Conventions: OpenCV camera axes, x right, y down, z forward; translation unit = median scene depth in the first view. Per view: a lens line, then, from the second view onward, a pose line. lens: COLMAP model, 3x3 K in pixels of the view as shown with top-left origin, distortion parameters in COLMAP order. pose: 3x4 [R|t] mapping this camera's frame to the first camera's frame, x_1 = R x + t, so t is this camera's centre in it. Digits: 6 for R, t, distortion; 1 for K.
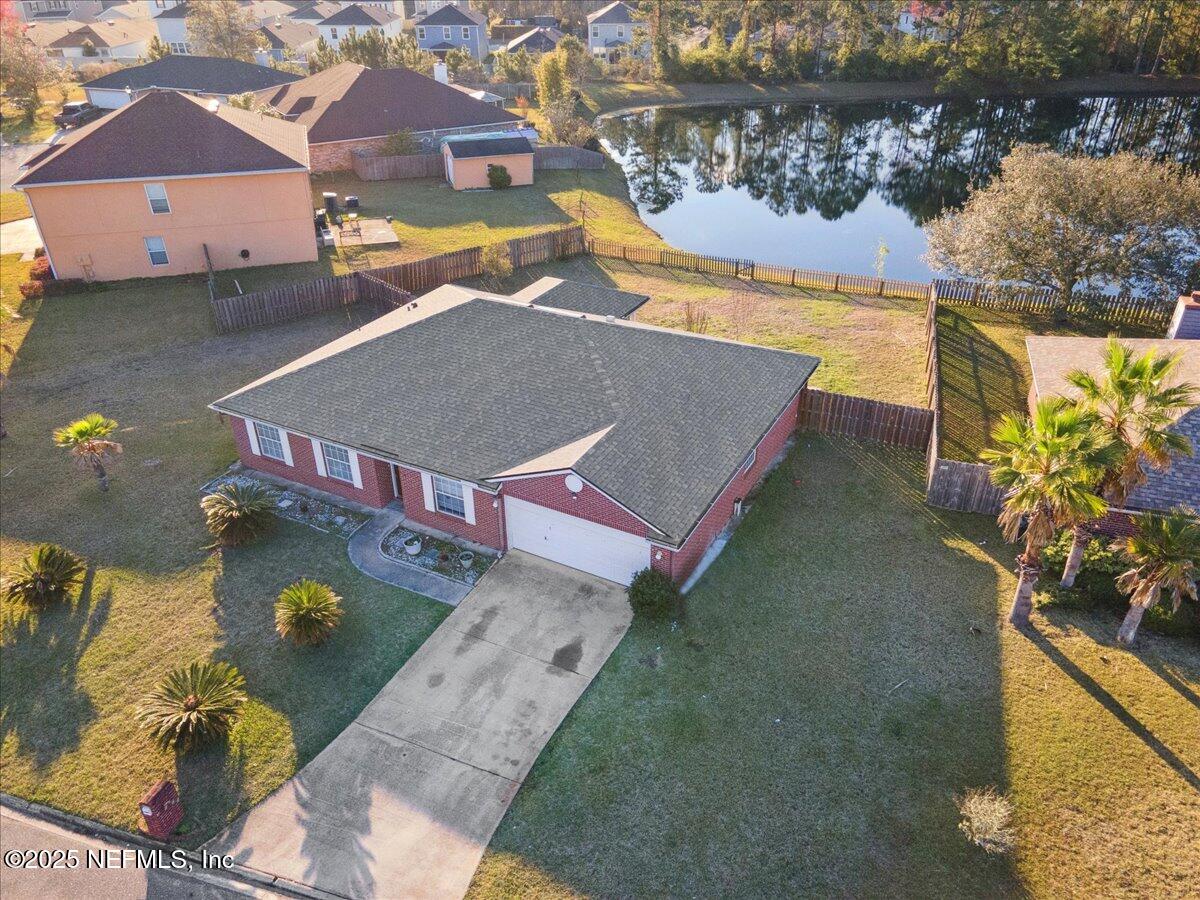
lens RADIAL K [[879.0, 0, 591.7], [0, 879.0, 442.5], [0, 0, 1]] dist [0.038688, -0.000077]
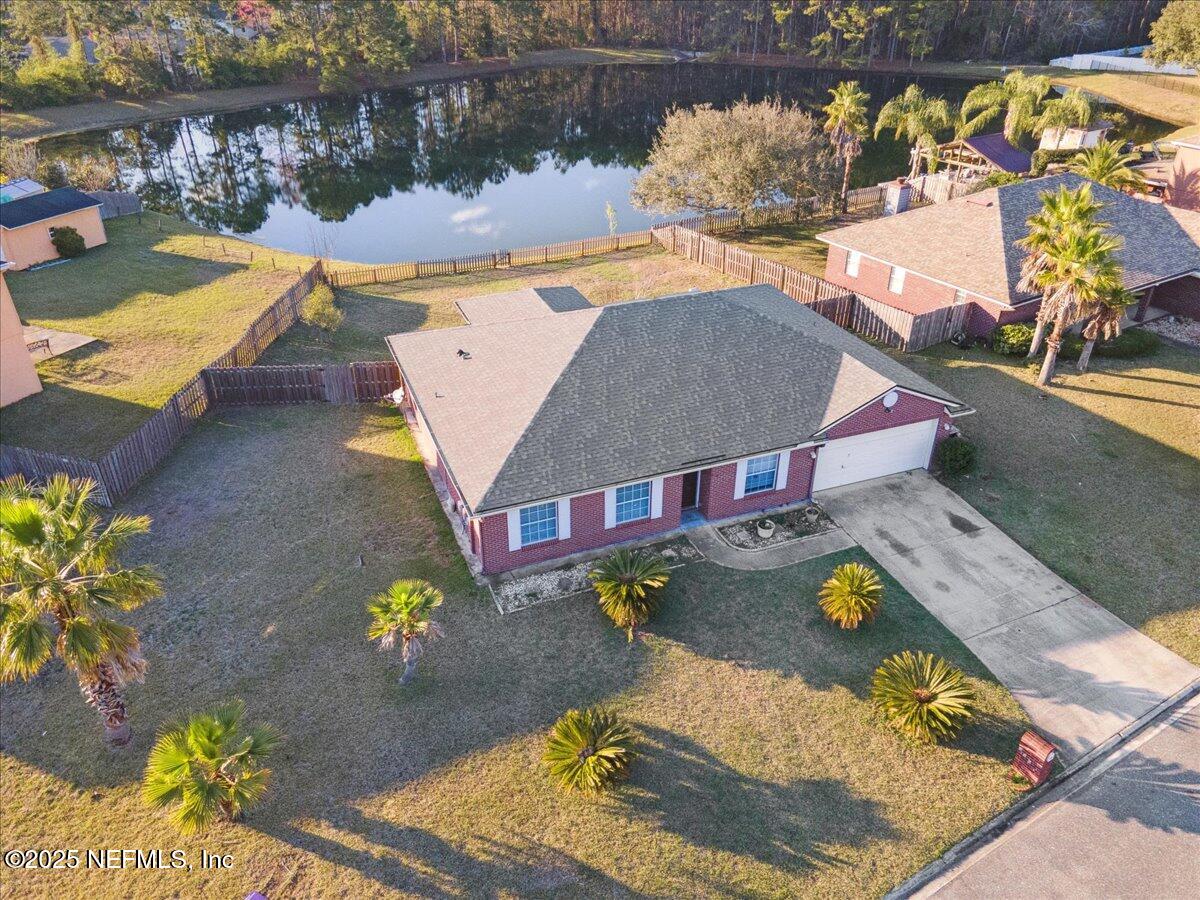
lens RADIAL K [[876.6, 0, 592.7], [0, 876.6, 451.0], [0, 0, 1]] dist [0.036619, 0.010176]
pose [[0.647433, -0.378328, 0.661588, -0.864411], [0.375093, 0.913849, 0.155515, -0.178689], [-0.663427, 0.147472, 0.733565, 0.322531]]
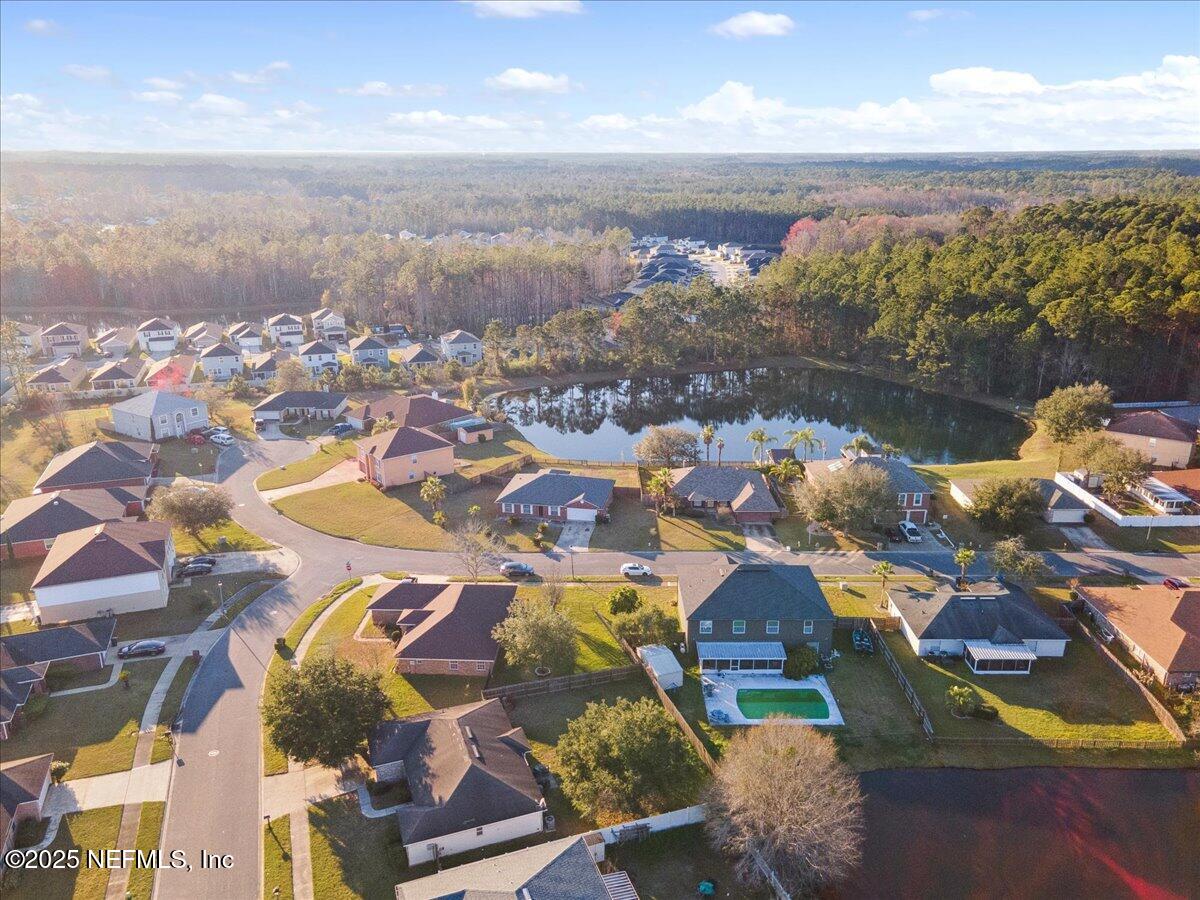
lens RADIAL K [[876.6, 0, 592.7], [0, 876.6, 451.0], [0, 0, 1]] dist [0.036619, 0.010176]
pose [[0.950478, -0.094202, 0.296171, -1.274551], [0.153531, 0.970878, -0.183911, 0.621027], [-0.270222, 0.220275, 0.937261, -3.503259]]
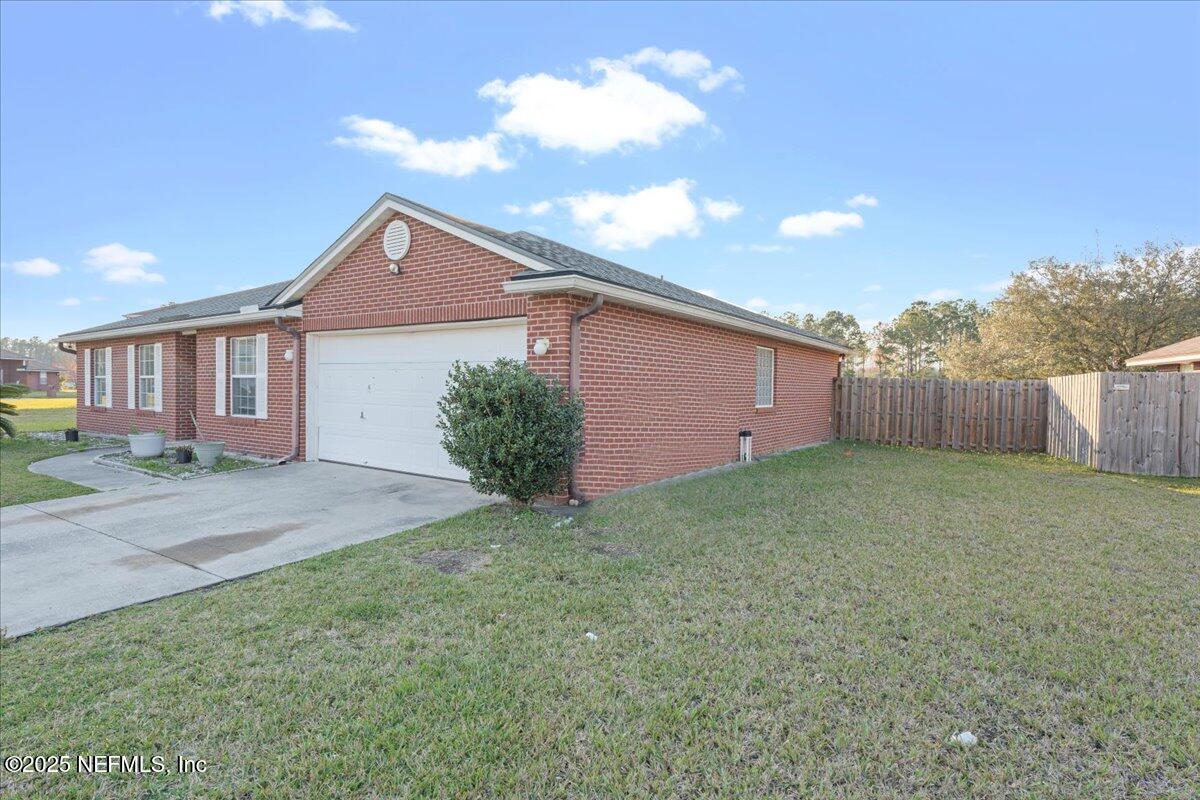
lens RADIAL K [[601.8, 0, 600.0], [0, 601.8, 400.0], [0, 0, 1]] dist [0.011046, 0.000004]
pose [[0.994370, 0.025795, -0.102775, 0.104168], [-0.072359, 0.873855, -0.480771, 0.223543], [0.077409, 0.485501, 0.870802, 0.598469]]
